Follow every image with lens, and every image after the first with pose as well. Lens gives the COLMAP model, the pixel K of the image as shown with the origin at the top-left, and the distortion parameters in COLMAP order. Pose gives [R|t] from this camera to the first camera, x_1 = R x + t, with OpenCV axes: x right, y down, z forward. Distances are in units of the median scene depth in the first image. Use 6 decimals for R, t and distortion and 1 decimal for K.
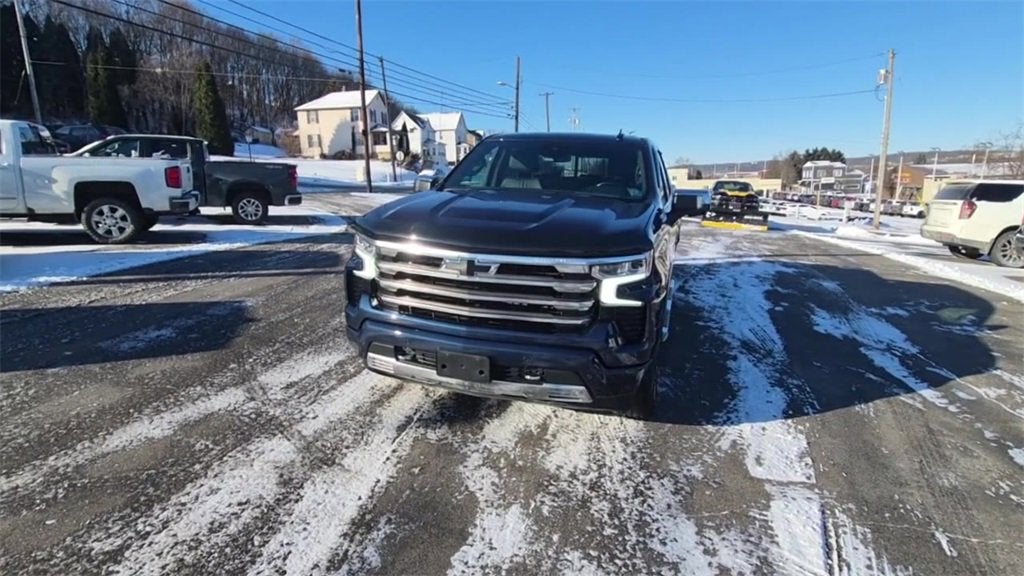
lens RADIAL K [[552.7, 0, 509.8], [0, 552.7, 295.1], [0, 0, 1]] dist [0.003672, -0.001784]
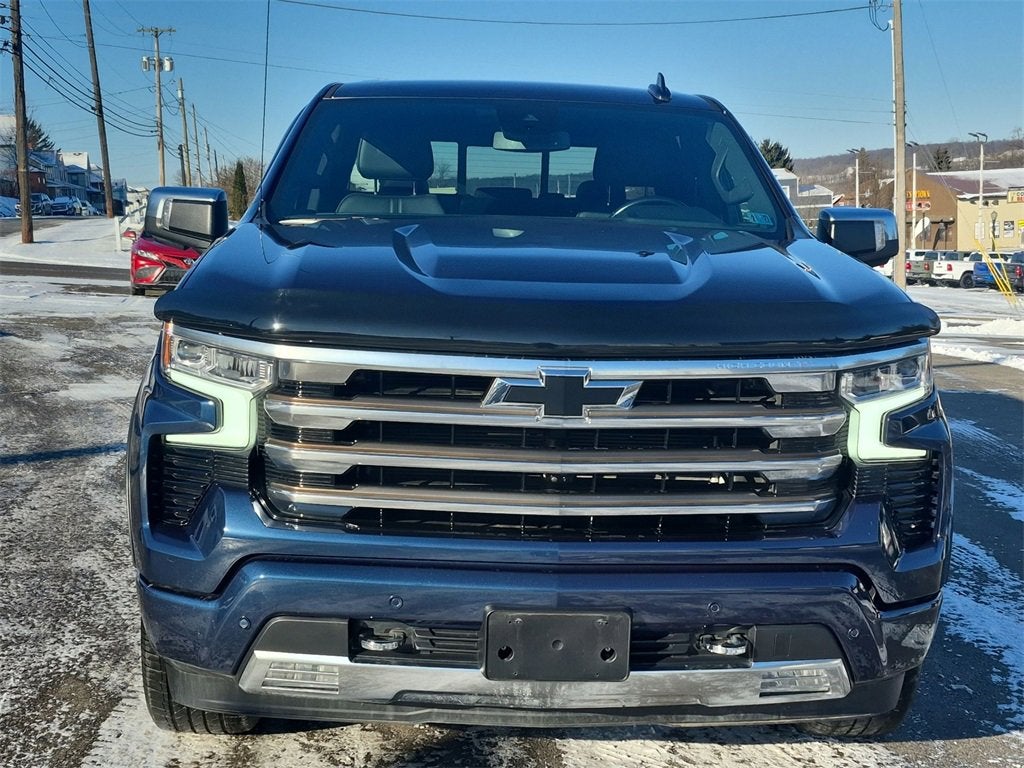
lens RADIAL K [[1471.5, 0, 519.2], [0, 1471.5, 384.6], [0, 0, 1]] dist [0.101053, 0.000000]
pose [[0.936441, -0.057566, 0.346070, -0.401457], [0.089760, 0.992926, -0.077719, 0.019492], [-0.339148, 0.103843, 0.934984, -0.000895]]
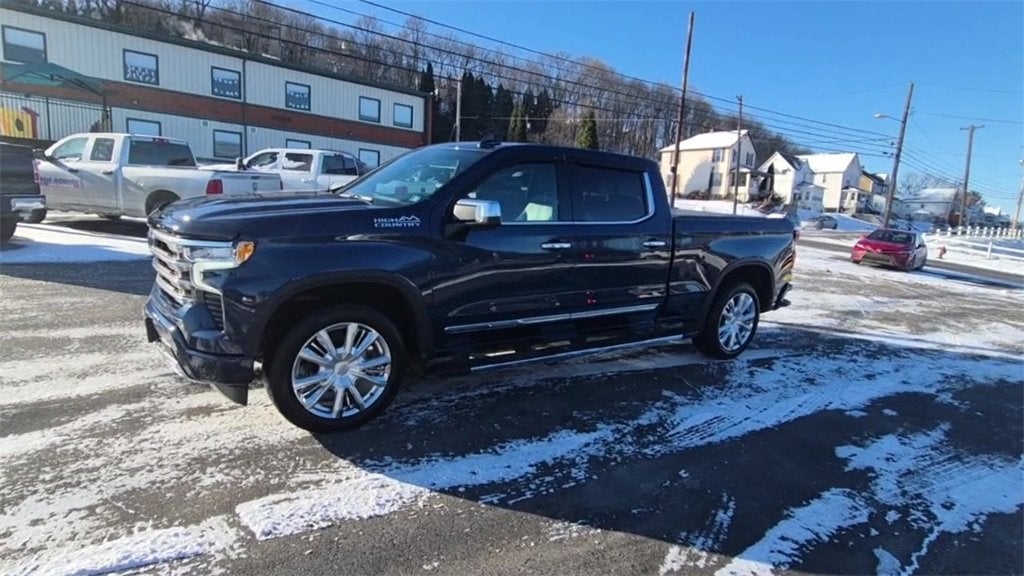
lens RADIAL K [[552.7, 0, 508.8], [0, 552.7, 294.3], [0, 0, 1]] dist [0.003672, -0.001784]
pose [[0.786379, 0.144810, -0.600531, 1.041710], [-0.188661, 0.981989, -0.010252, -0.056400], [0.588230, 0.121358, 0.799536, 0.437329]]
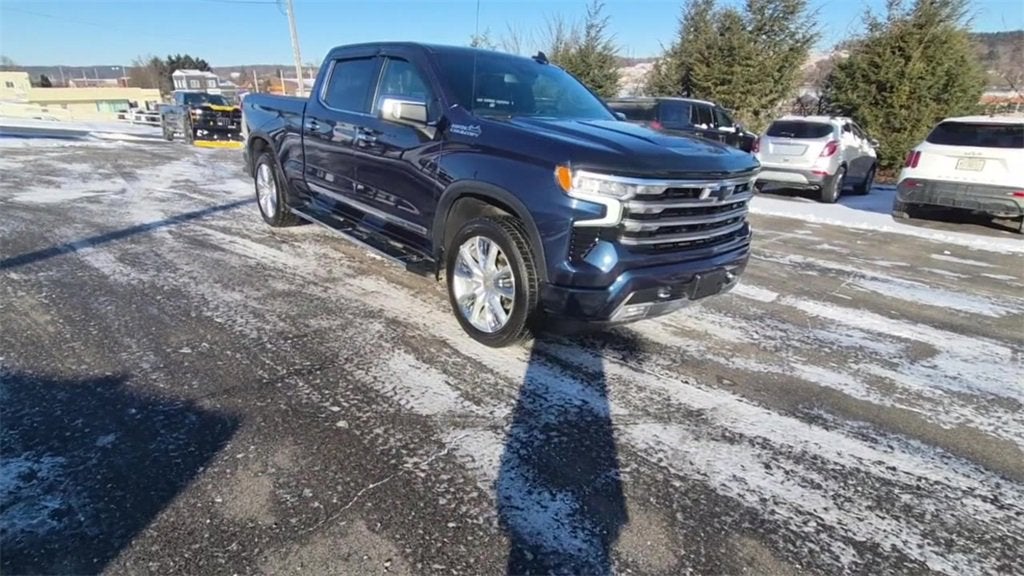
lens RADIAL K [[552.7, 0, 517.4], [0, 552.7, 298.5], [0, 0, 1]] dist [0.003672, -0.001784]
pose [[0.530823, -0.282496, 0.799014, -1.019552], [0.156400, 0.959268, 0.235251, -0.141935], [-0.832926, 0.000090, 0.553384, 0.607588]]
